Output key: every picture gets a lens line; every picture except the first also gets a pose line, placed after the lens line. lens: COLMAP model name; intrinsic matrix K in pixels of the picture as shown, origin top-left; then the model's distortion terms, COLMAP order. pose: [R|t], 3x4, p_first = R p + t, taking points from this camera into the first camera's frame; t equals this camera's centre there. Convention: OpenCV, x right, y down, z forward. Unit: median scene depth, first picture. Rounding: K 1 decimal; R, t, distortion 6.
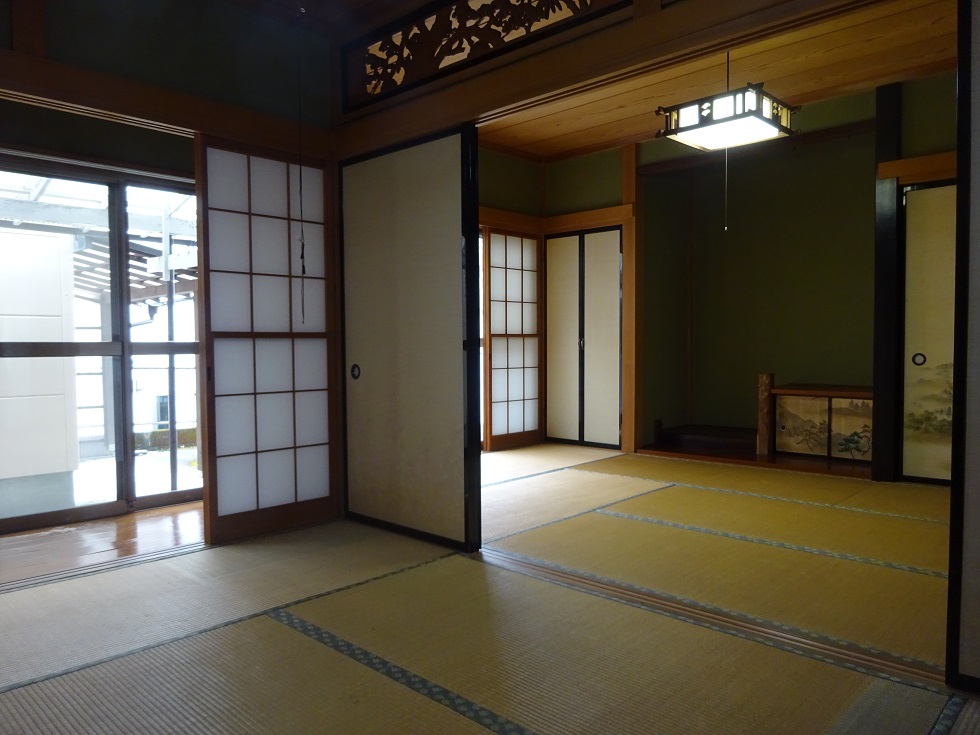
lens RADIAL K [[705.4, 0, 489.0], [0, 705.4, 368.3], [0, 0, 1]] dist [0.000048, -0.000060]
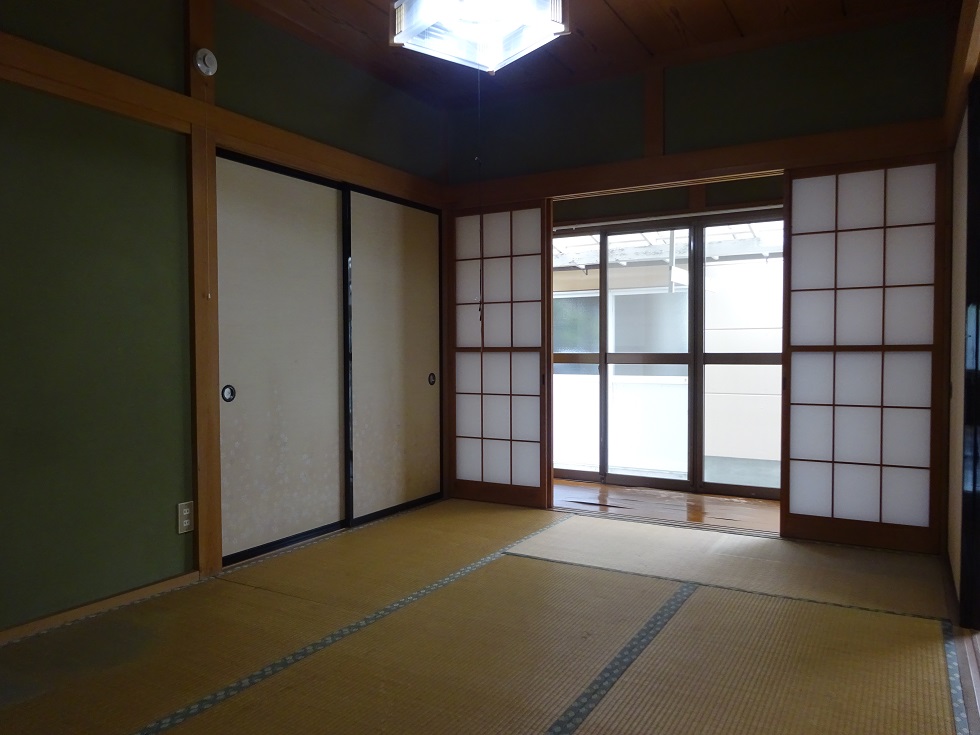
lens RADIAL K [[705.4, 0, 489.8], [0, 705.4, 367.9], [0, 0, 1]] dist [0.000048, -0.000060]
pose [[0.244821, 0.031337, -0.969062, 0.555131], [-0.027690, 0.999296, 0.025319, -0.031665], [0.969173, 0.020635, 0.245516, 0.264051]]
